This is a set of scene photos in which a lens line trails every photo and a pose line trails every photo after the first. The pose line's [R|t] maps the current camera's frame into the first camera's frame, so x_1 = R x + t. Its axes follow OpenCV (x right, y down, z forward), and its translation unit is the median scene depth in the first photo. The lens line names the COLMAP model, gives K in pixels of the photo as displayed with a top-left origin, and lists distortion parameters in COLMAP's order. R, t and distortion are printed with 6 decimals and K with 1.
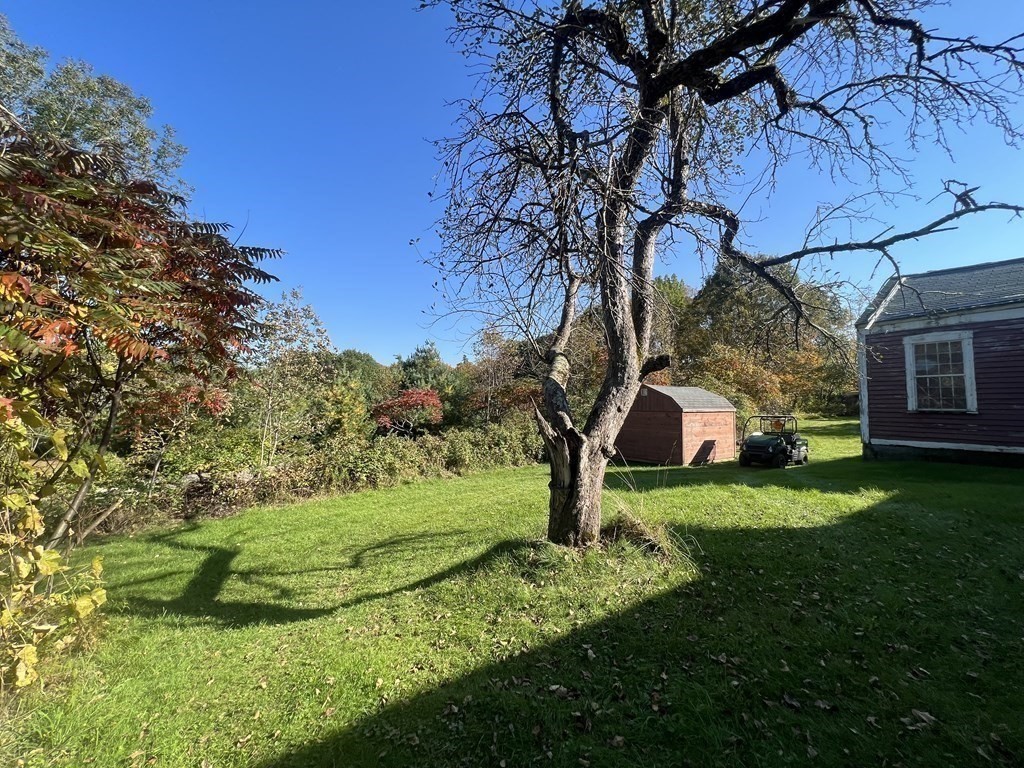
lens RADIAL K [[412.3, 0, 511.4], [0, 412.3, 384.5], [0, 0, 1]] dist [0.003566, 0.000594]
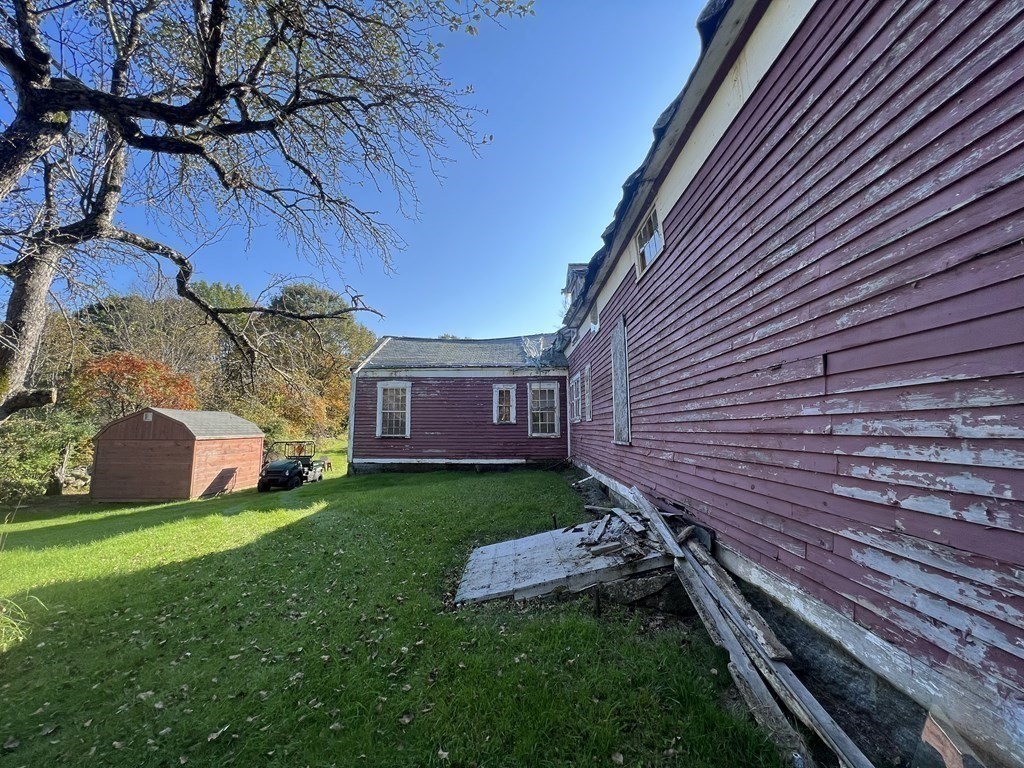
lens RADIAL K [[412.3, 0, 512.2], [0, 412.3, 382.4], [0, 0, 1]] dist [0.003566, 0.000594]
pose [[0.583291, 0.084878, 0.807817, 0.080728], [-0.039805, 0.996317, -0.075942, -0.019990], [-0.811288, 0.012141, 0.584521, -0.109603]]
